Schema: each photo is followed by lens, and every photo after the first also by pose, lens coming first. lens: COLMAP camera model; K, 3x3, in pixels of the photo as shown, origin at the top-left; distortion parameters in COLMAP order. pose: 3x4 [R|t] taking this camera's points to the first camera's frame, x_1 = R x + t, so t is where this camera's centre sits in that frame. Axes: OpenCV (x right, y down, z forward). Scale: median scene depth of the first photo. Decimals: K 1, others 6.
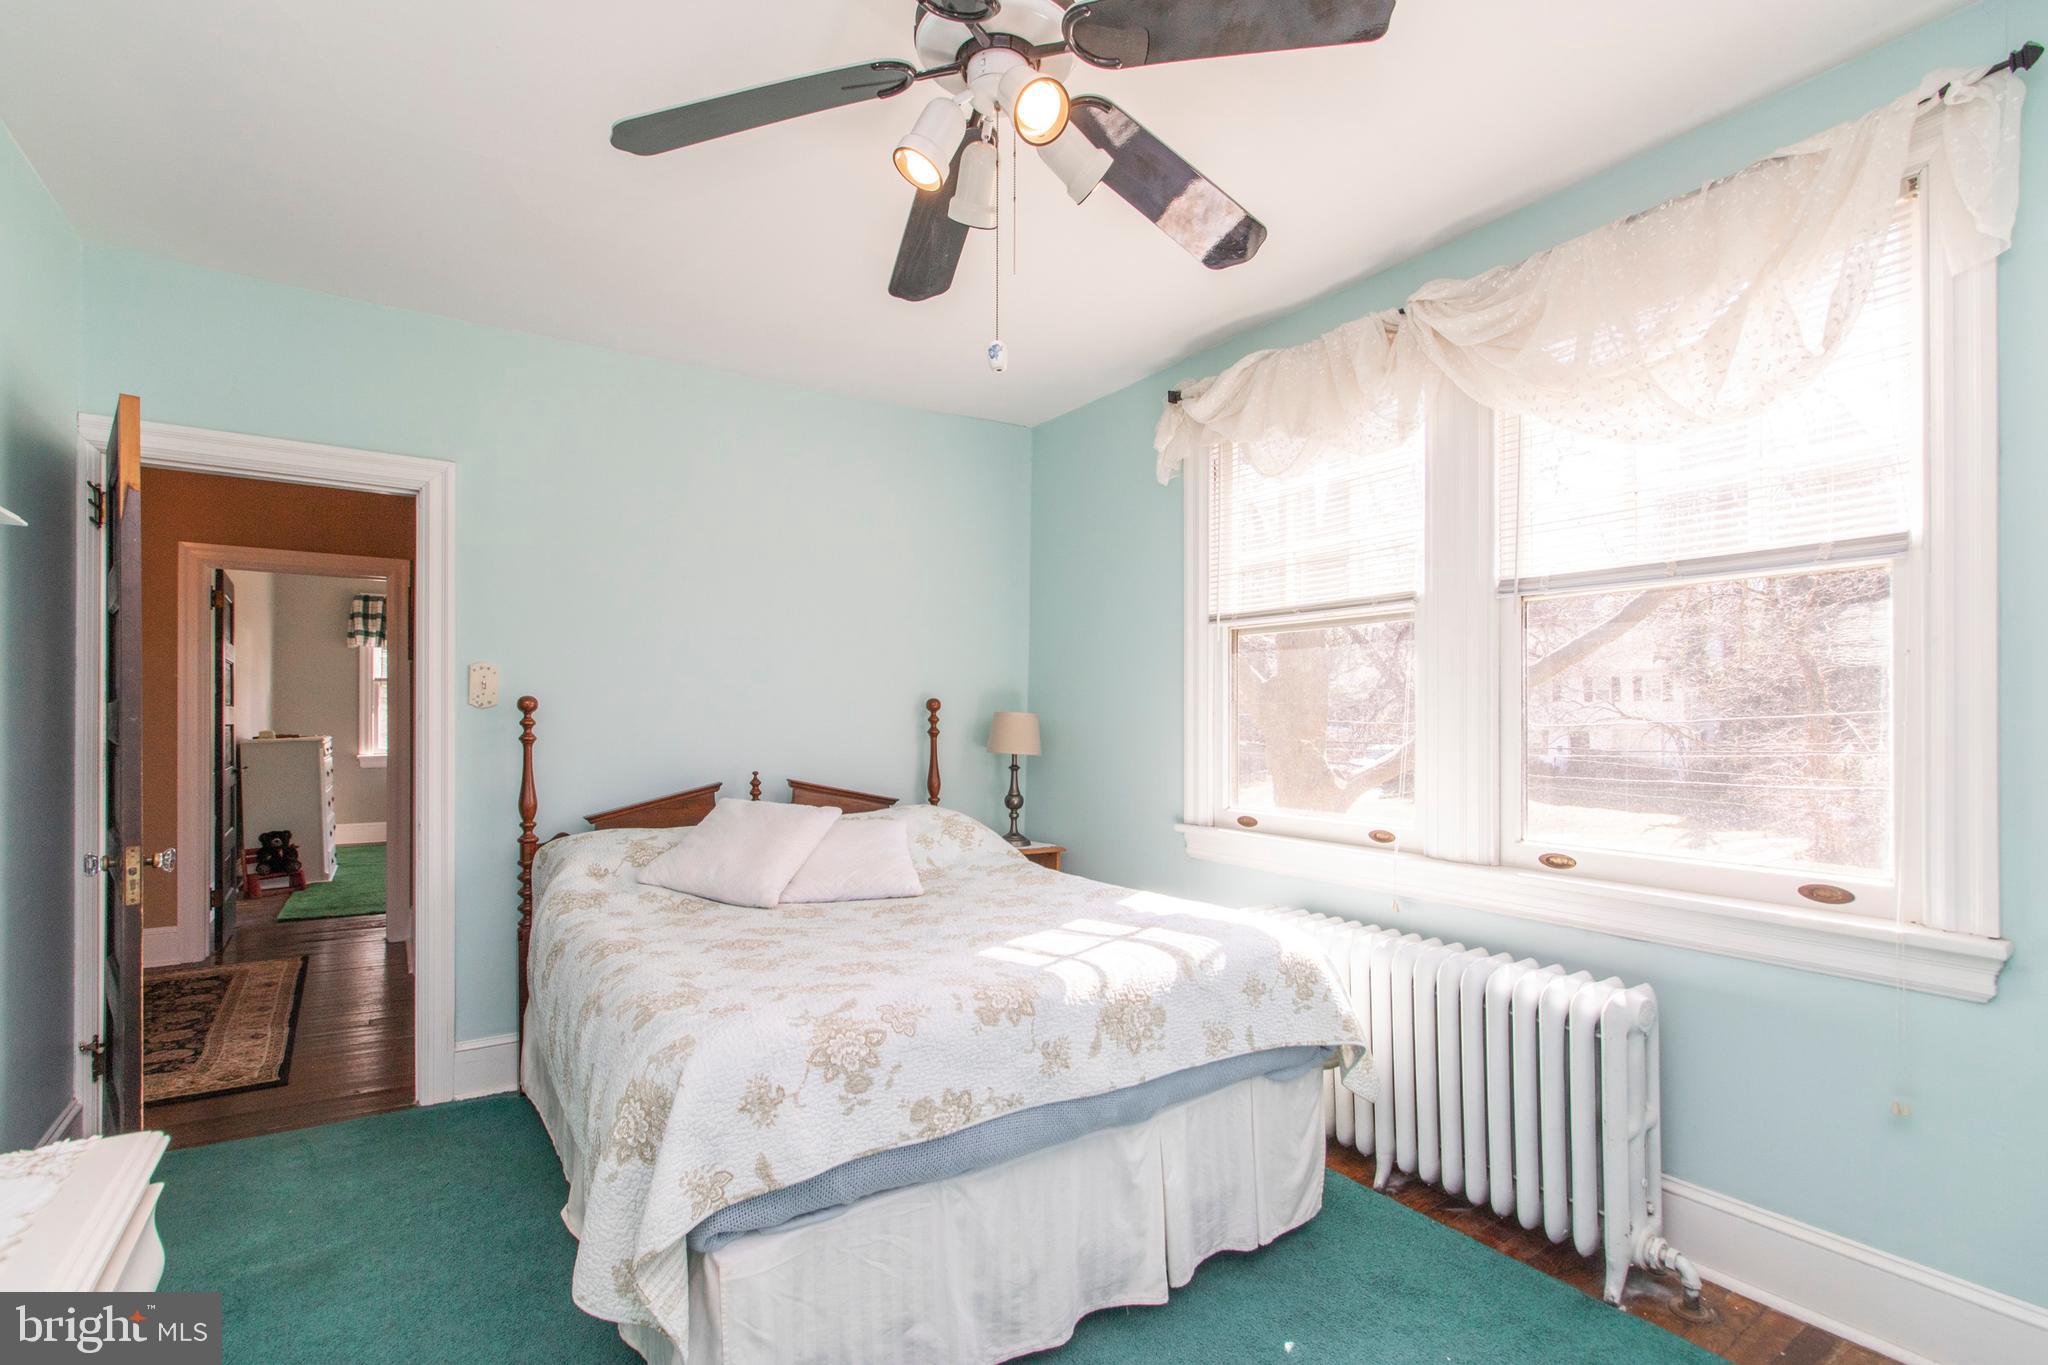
lens RADIAL K [[954.6, 0, 1007.9], [0, 954.6, 701.3], [0, 0, 1]] dist [0.000392, -0.000190]
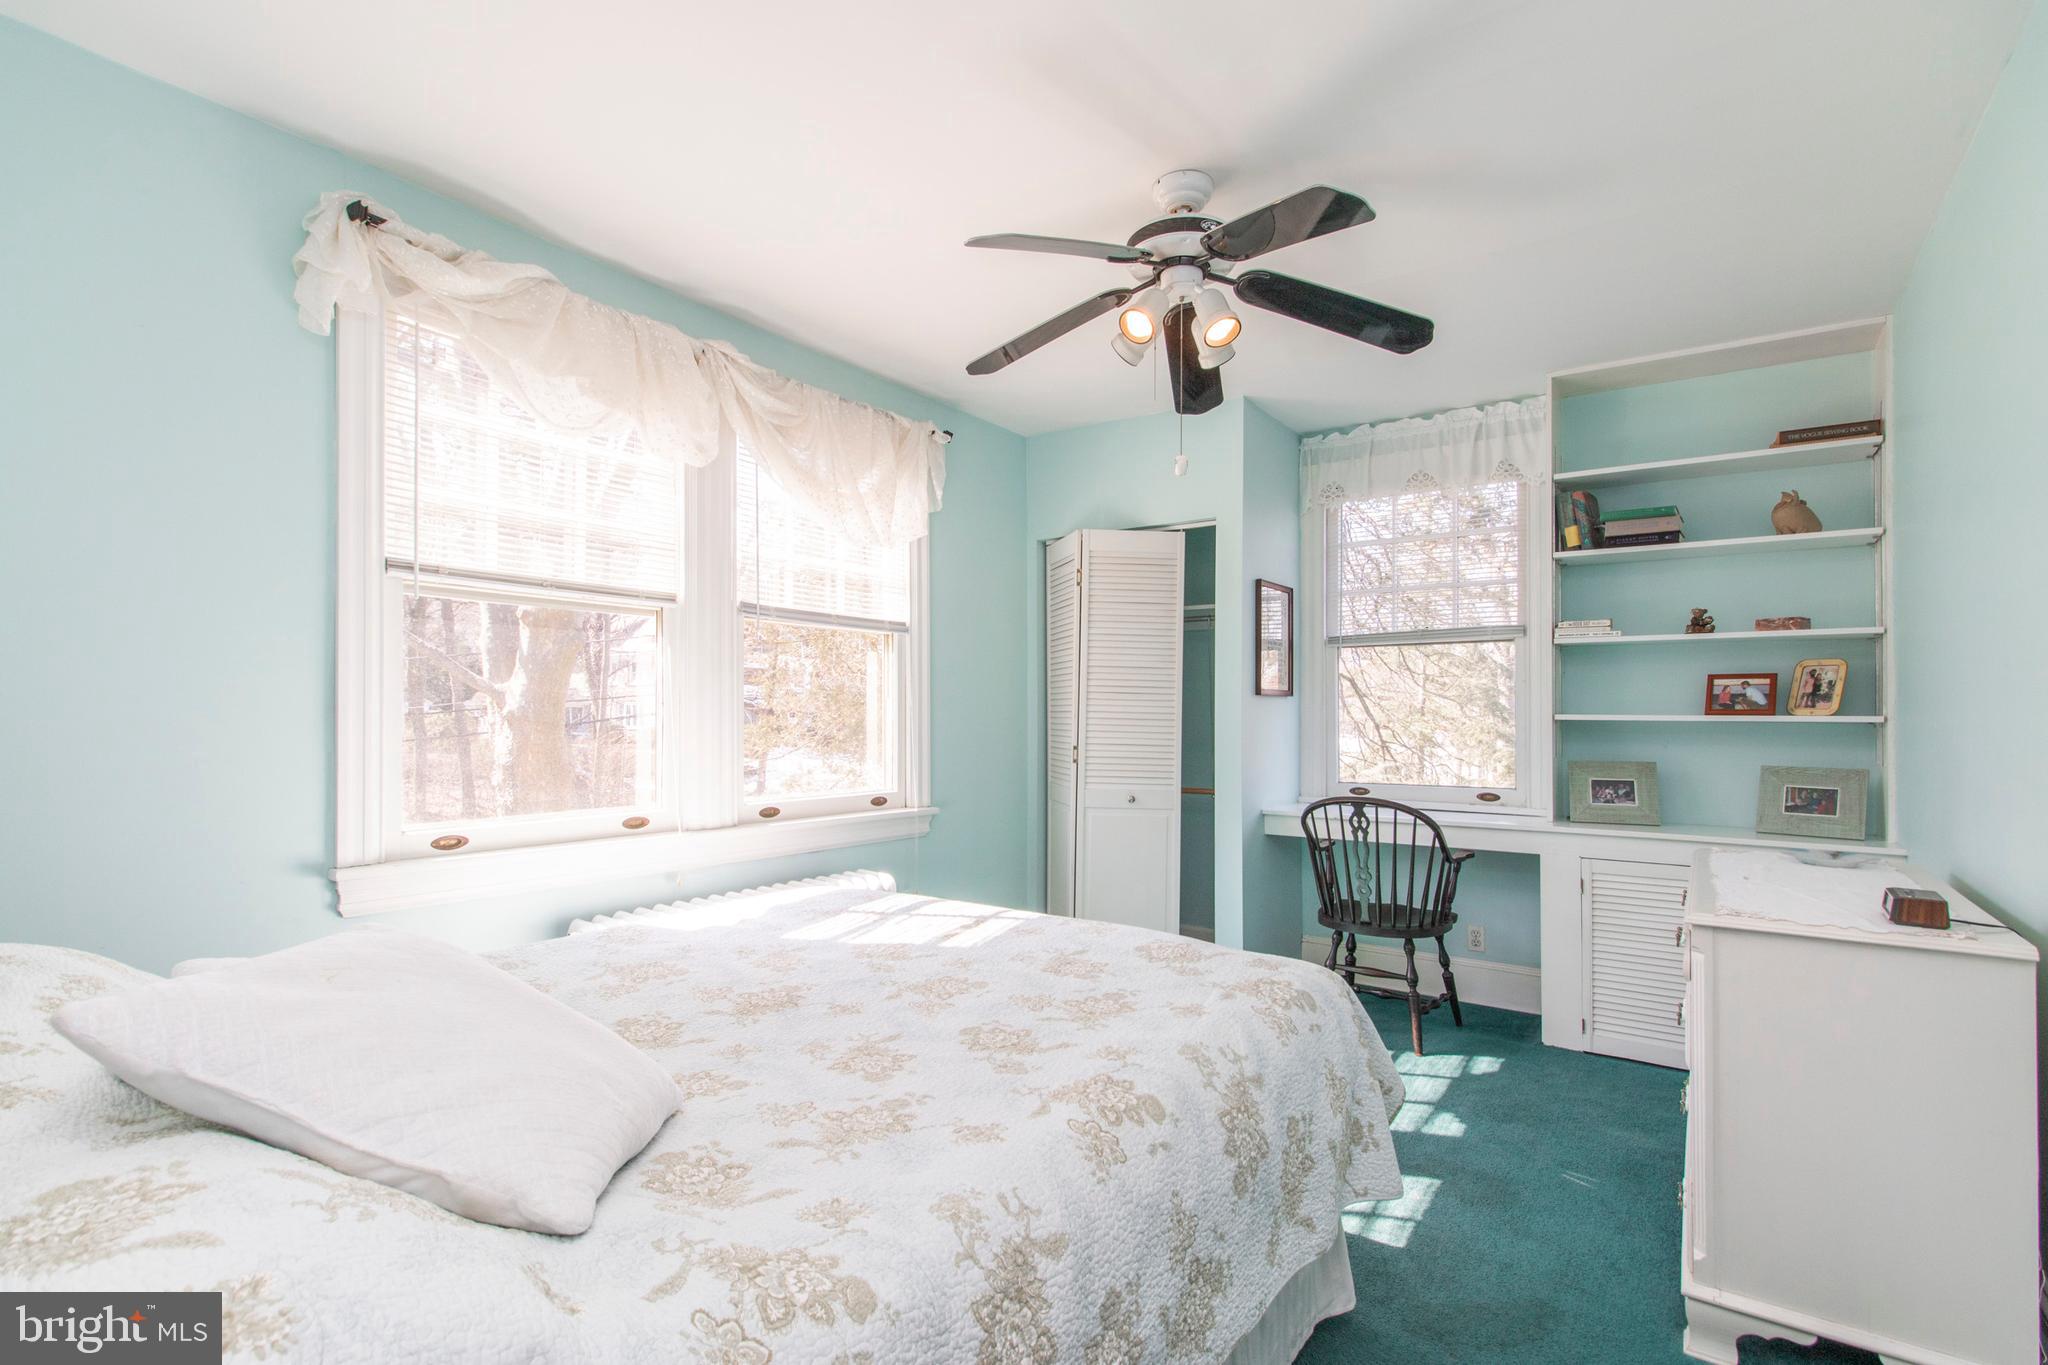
lens RADIAL K [[959.5, 0, 1025.1], [0, 959.5, 704.8], [0, 0, 1]] dist [-0.001444, -0.000358]
pose [[-0.368064, 0.010413, 0.929742, -0.828995], [-0.017221, 0.999689, -0.018014, 0.028278], [-0.929641, -0.022642, -0.367770, 1.125657]]
